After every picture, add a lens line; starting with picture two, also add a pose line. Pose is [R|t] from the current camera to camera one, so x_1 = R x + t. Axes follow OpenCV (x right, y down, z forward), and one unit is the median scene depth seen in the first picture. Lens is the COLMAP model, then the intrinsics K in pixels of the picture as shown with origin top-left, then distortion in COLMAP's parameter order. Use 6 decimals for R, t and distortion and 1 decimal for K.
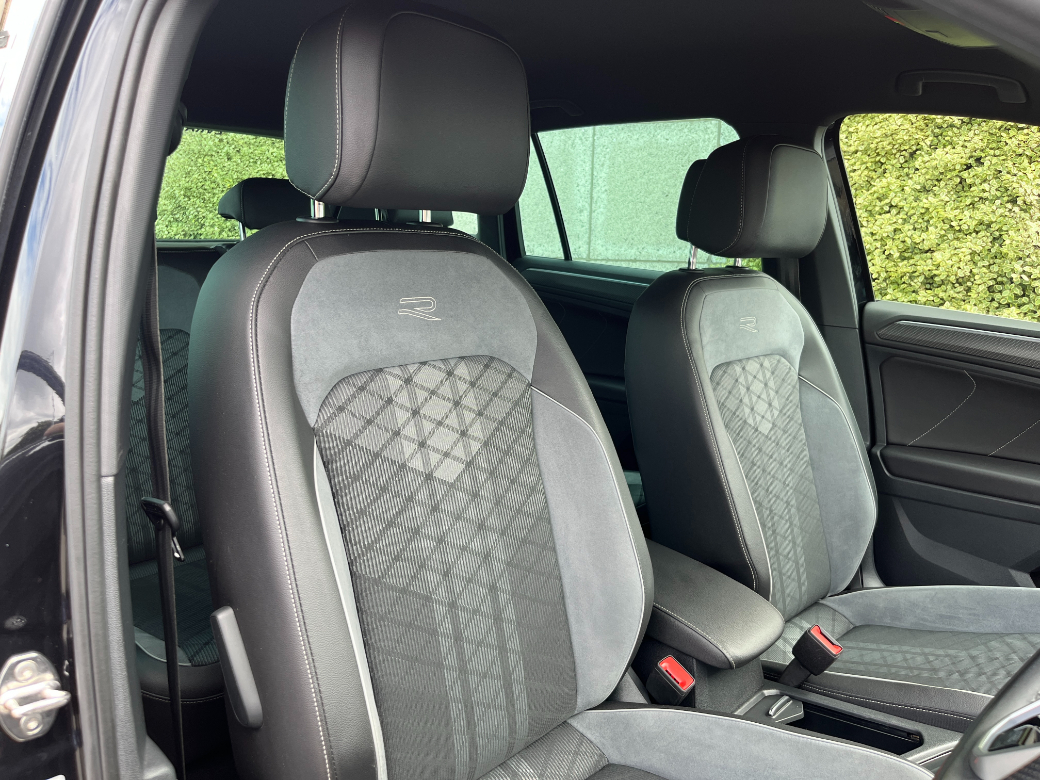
lens RADIAL K [[804.6, 0, 502.2], [0, 804.6, 385.6], [0, 0, 1]] dist [0.070142, -0.104913]
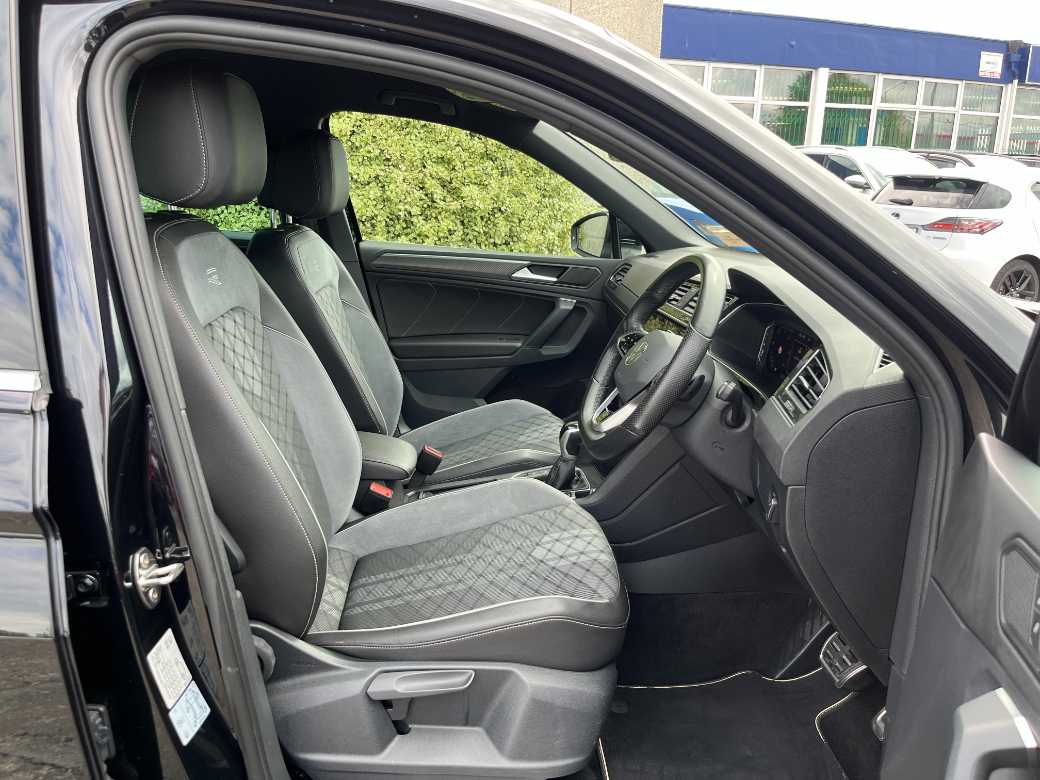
lens RADIAL K [[804.6, 0, 502.2], [0, 804.6, 385.6], [0, 0, 1]] dist [0.070142, -0.104913]
pose [[0.688414, -0.208123, 0.694818, -0.408234], [0.153249, 0.978058, 0.141127, -0.018623], [-0.708944, 0.009327, 0.705203, -0.167155]]
